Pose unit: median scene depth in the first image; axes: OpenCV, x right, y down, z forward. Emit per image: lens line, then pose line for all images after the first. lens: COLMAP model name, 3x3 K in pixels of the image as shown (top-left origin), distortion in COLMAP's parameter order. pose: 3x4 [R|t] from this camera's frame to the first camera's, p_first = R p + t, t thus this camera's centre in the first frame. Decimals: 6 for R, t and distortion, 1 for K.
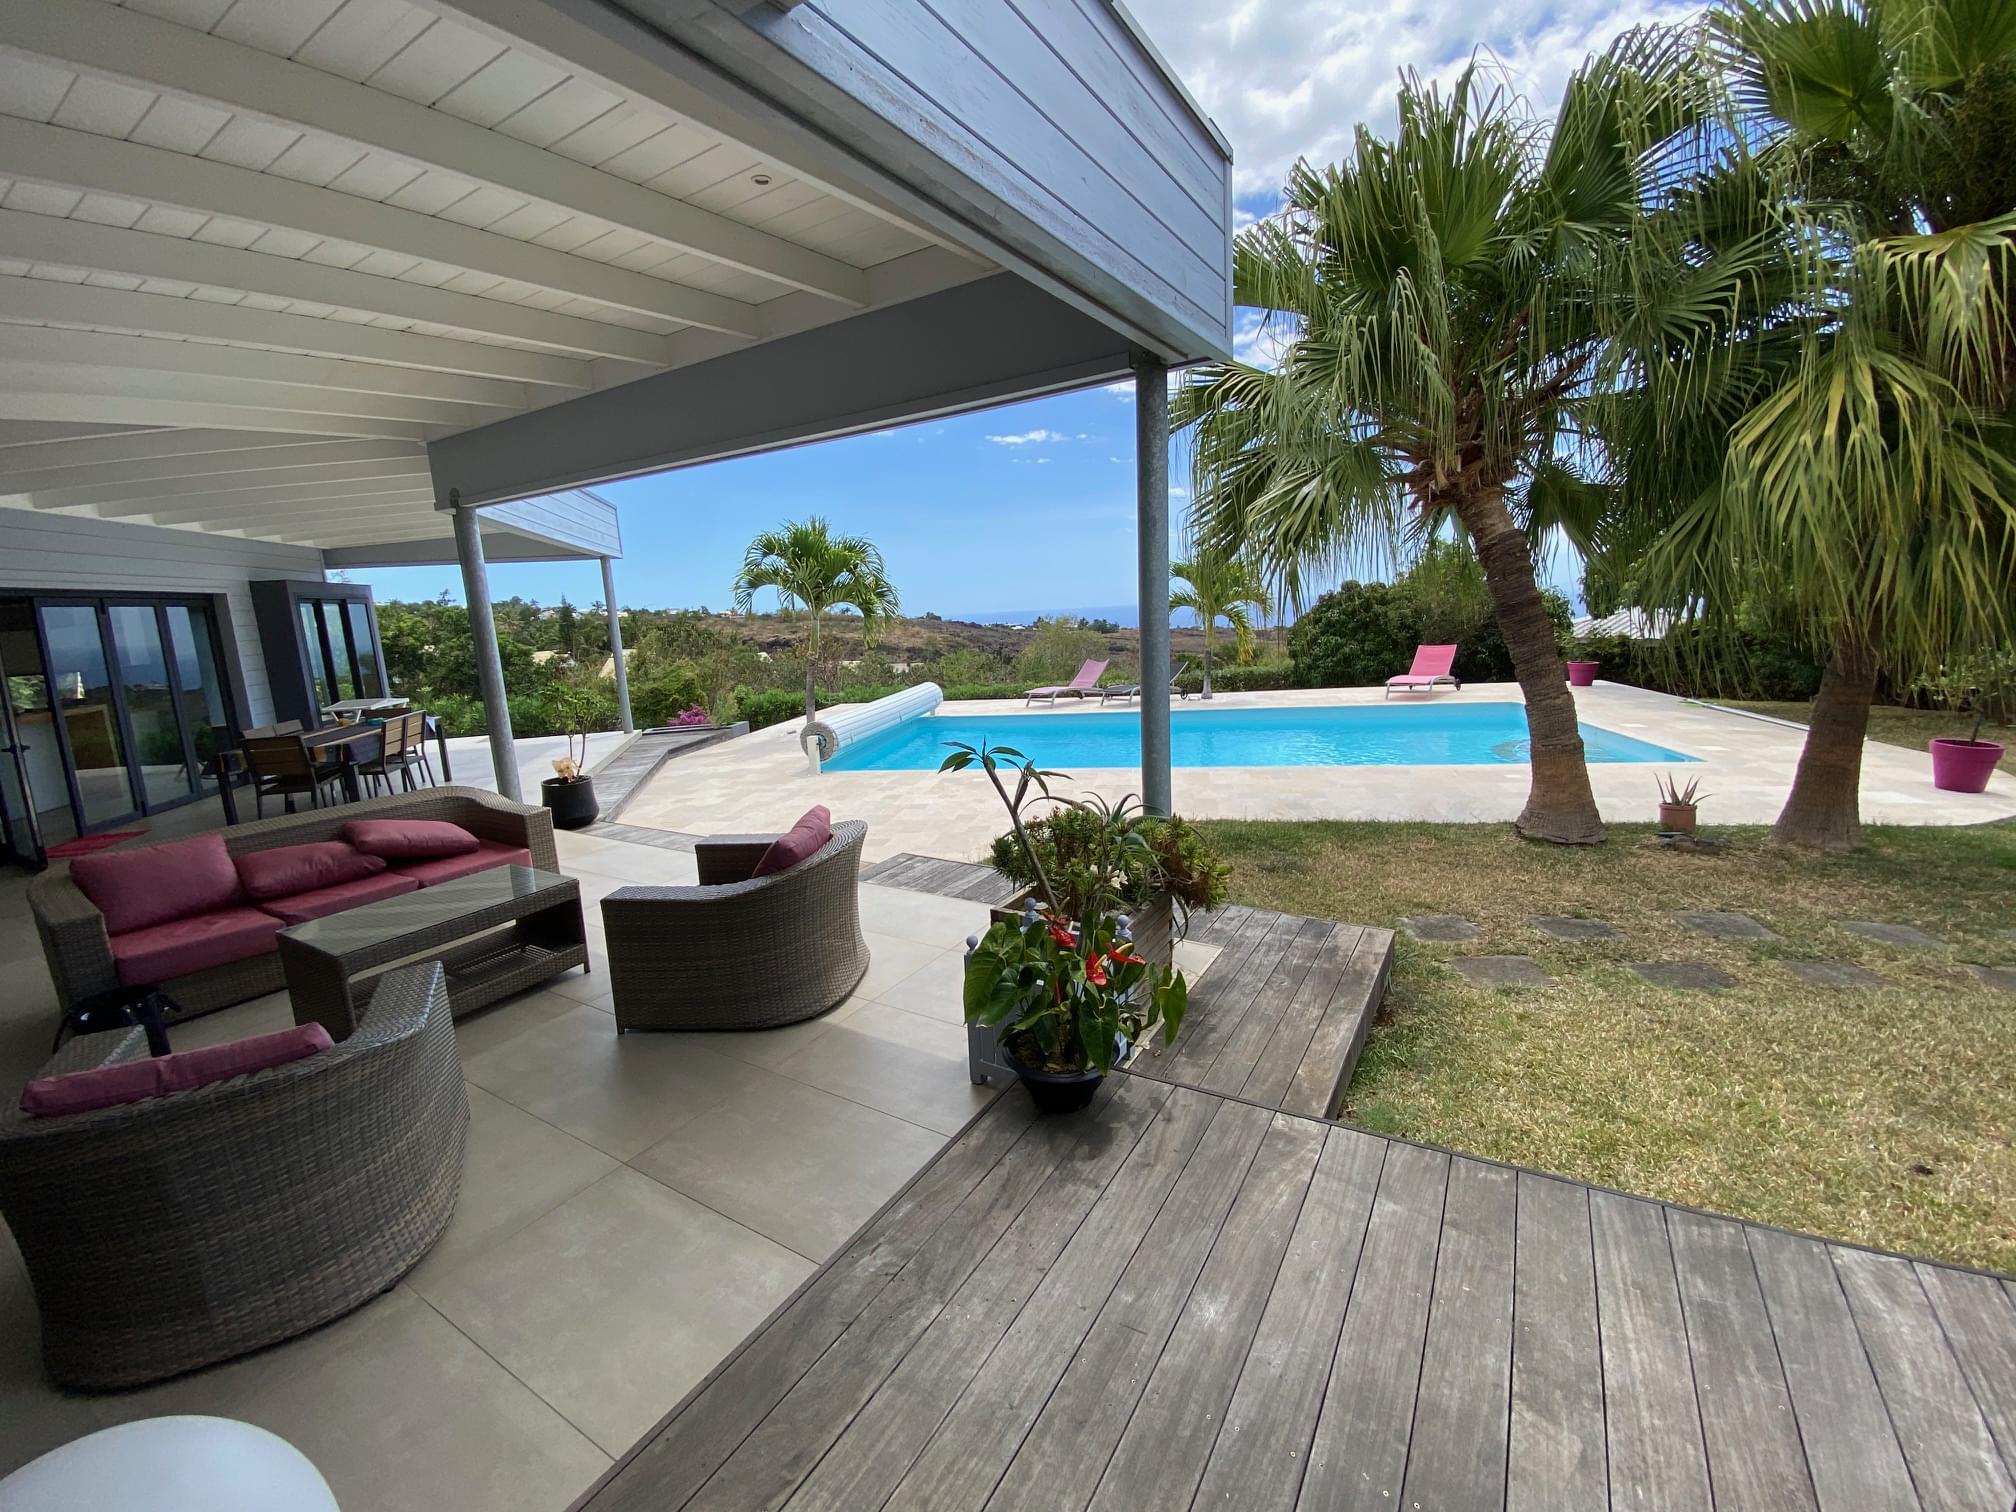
lens RADIAL K [[815.2, 0, 1003.2], [0, 815.2, 755.2], [0, 0, 1]] dist [0.000373, -0.012566]
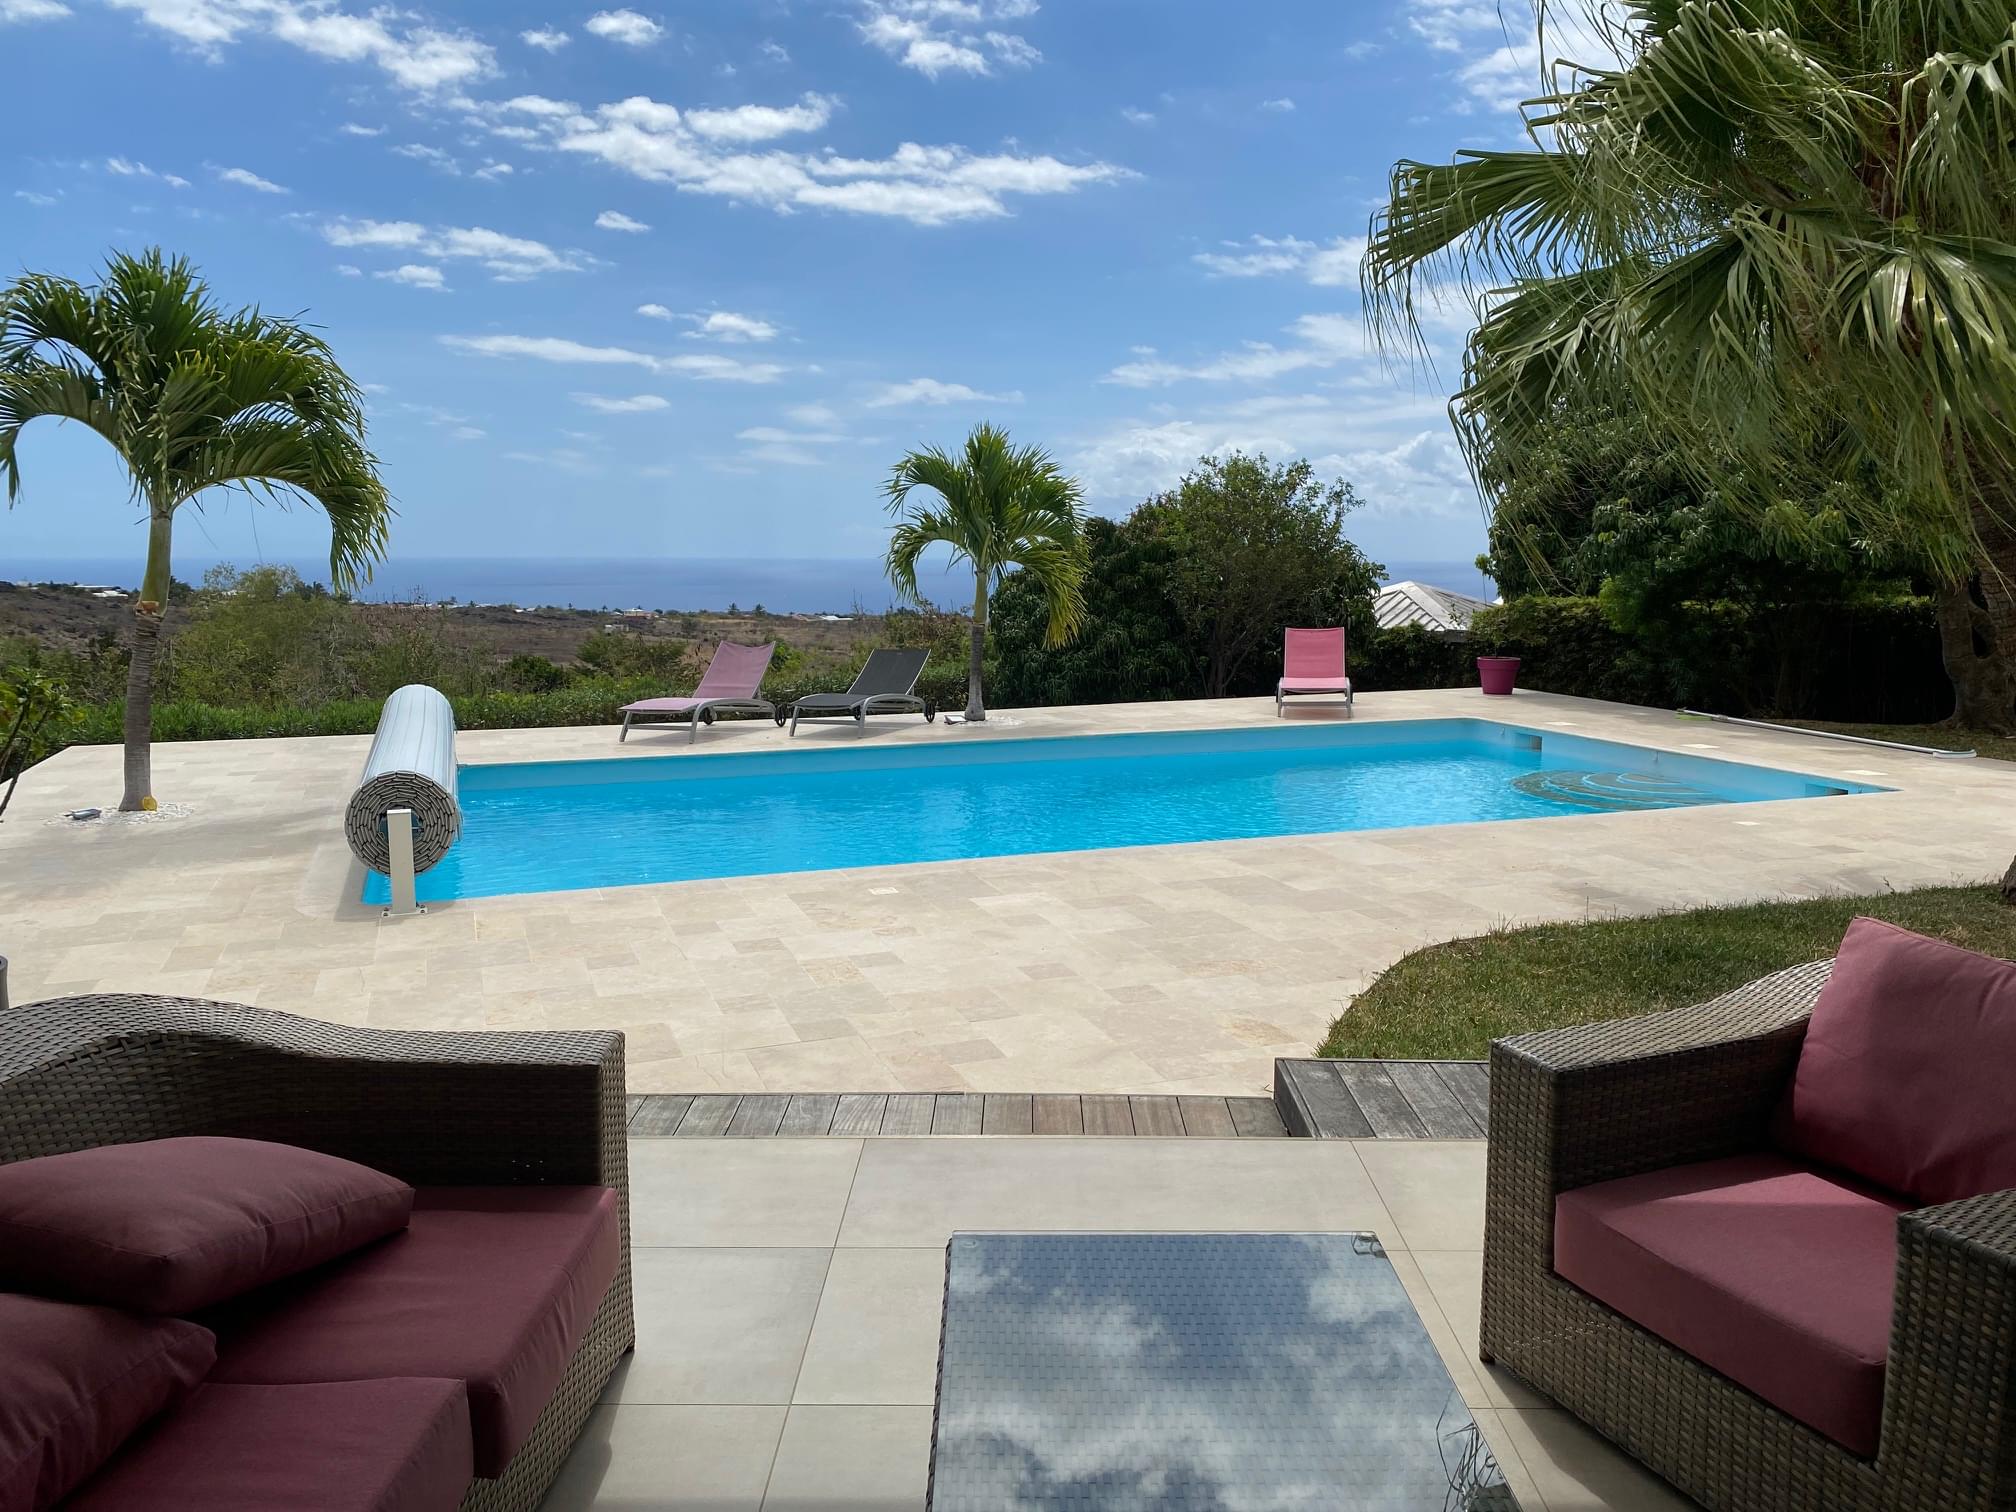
lens RADIAL K [[1543.4, 0, 1010.5], [0, 1543.4, 721.2], [0, 0, 1]] dist [-0.009624, 0.003808]
pose [[0.849527, -0.005623, 0.527516, -0.660114], [0.049816, 0.996330, -0.069605, 0.001298], [-0.525189, 0.085410, 0.846689, 0.427739]]
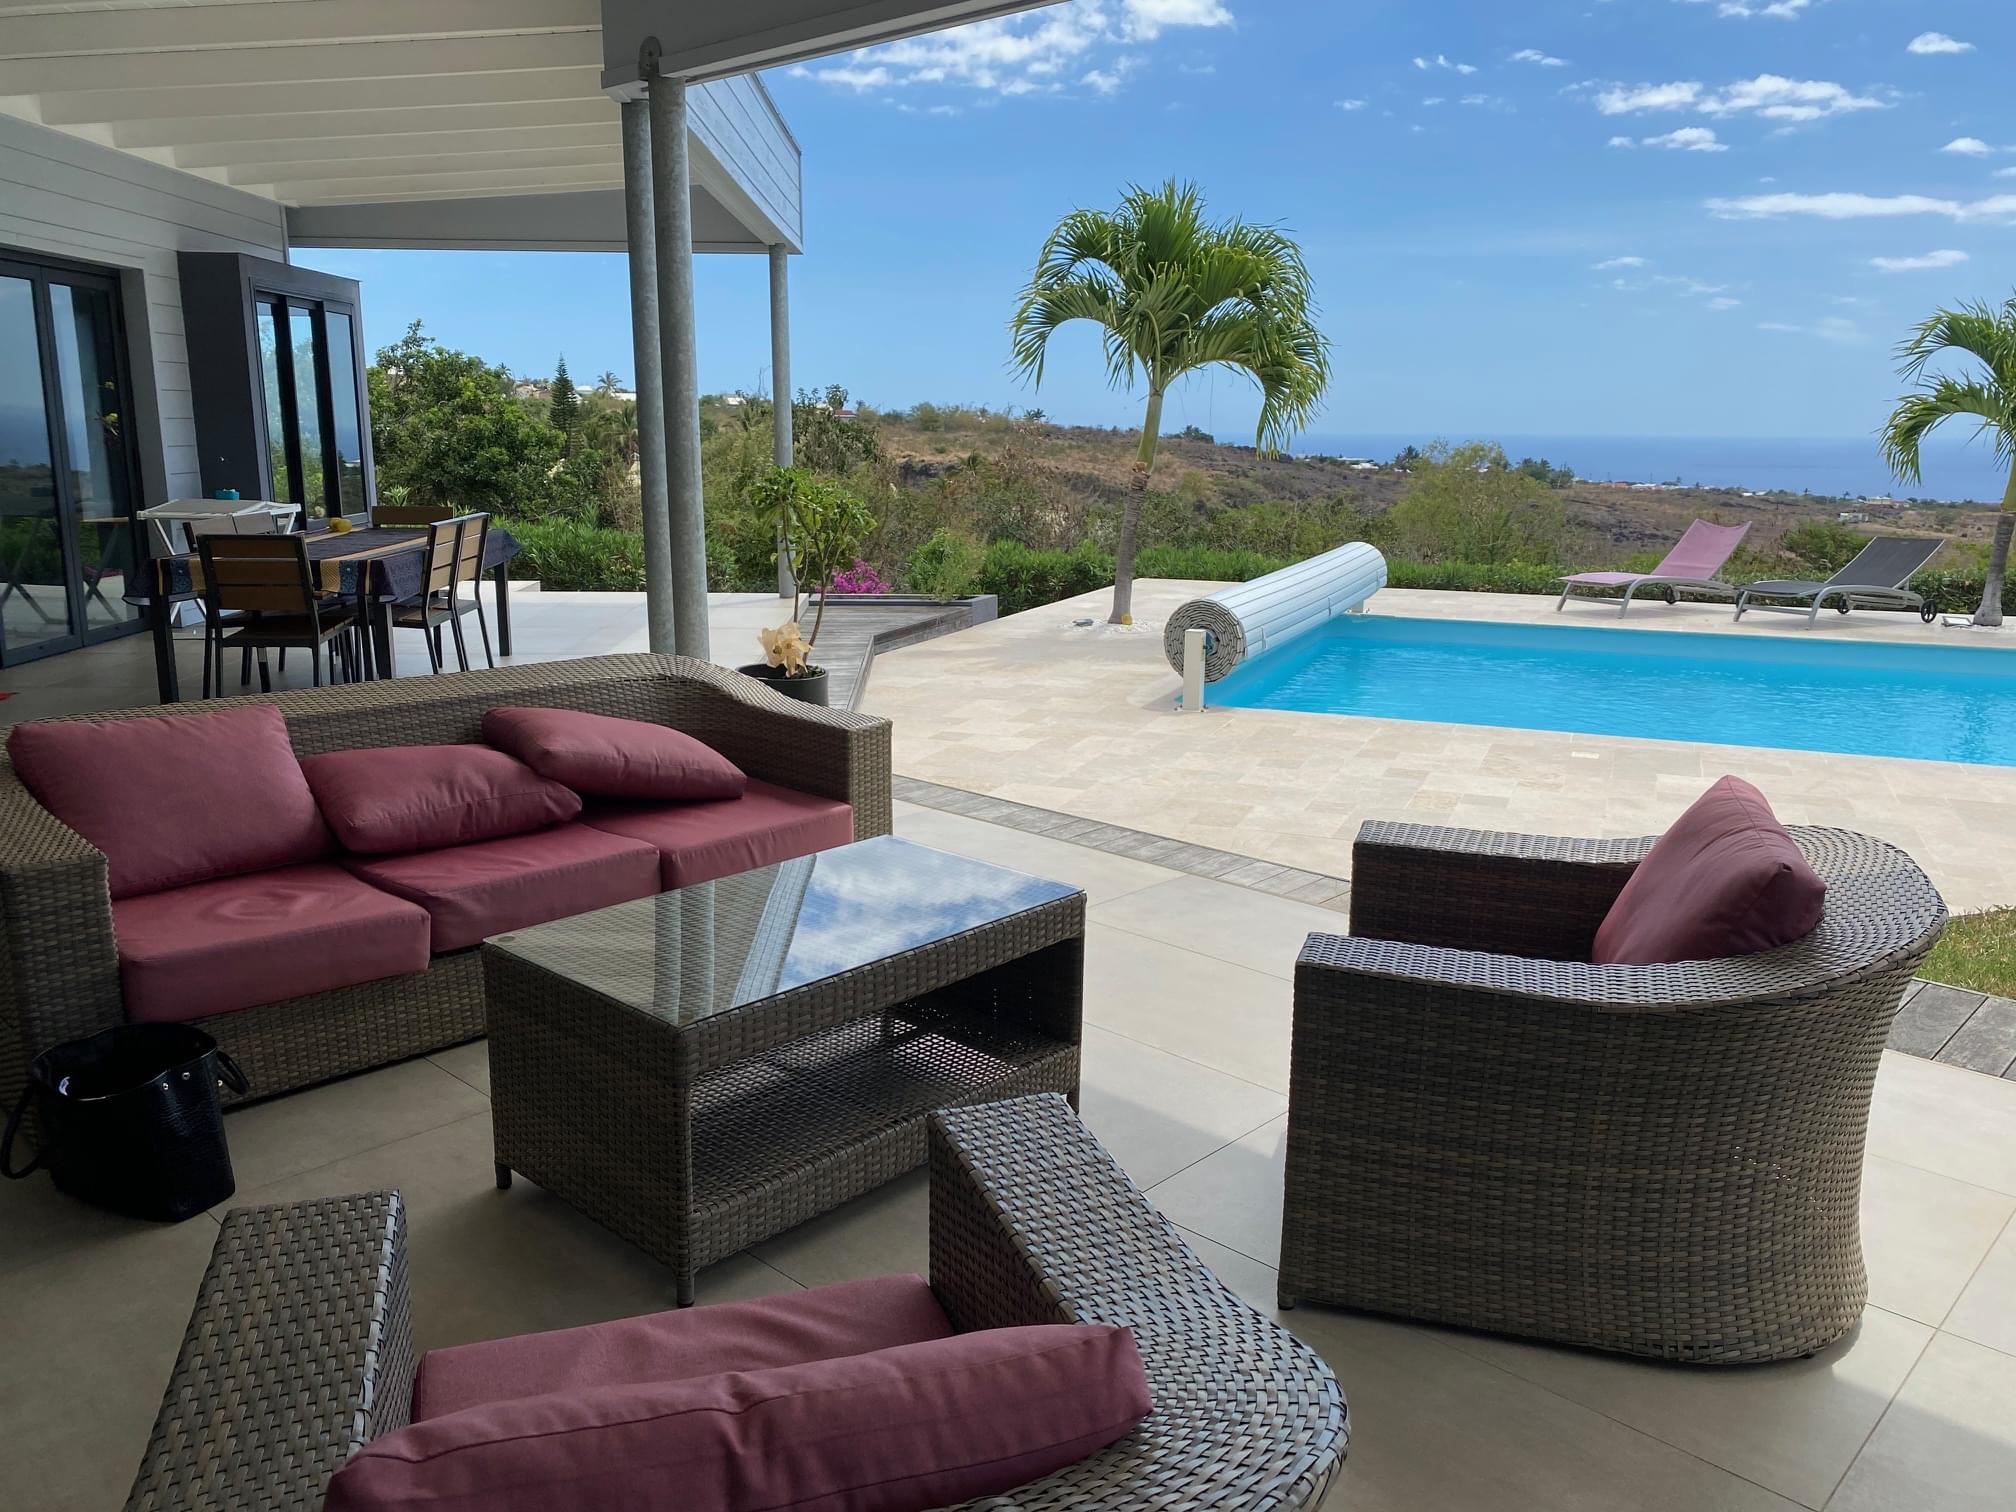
lens RADIAL K [[1543.4, 0, 993.7], [0, 1543.4, 750.9], [0, 0, 1]] dist [-0.009624, 0.003808]
pose [[0.976225, 0.098207, -0.193237, -0.302289], [-0.091688, 0.994884, 0.042416, 0.036832], [0.196413, -0.023690, 0.980235, 0.163681]]
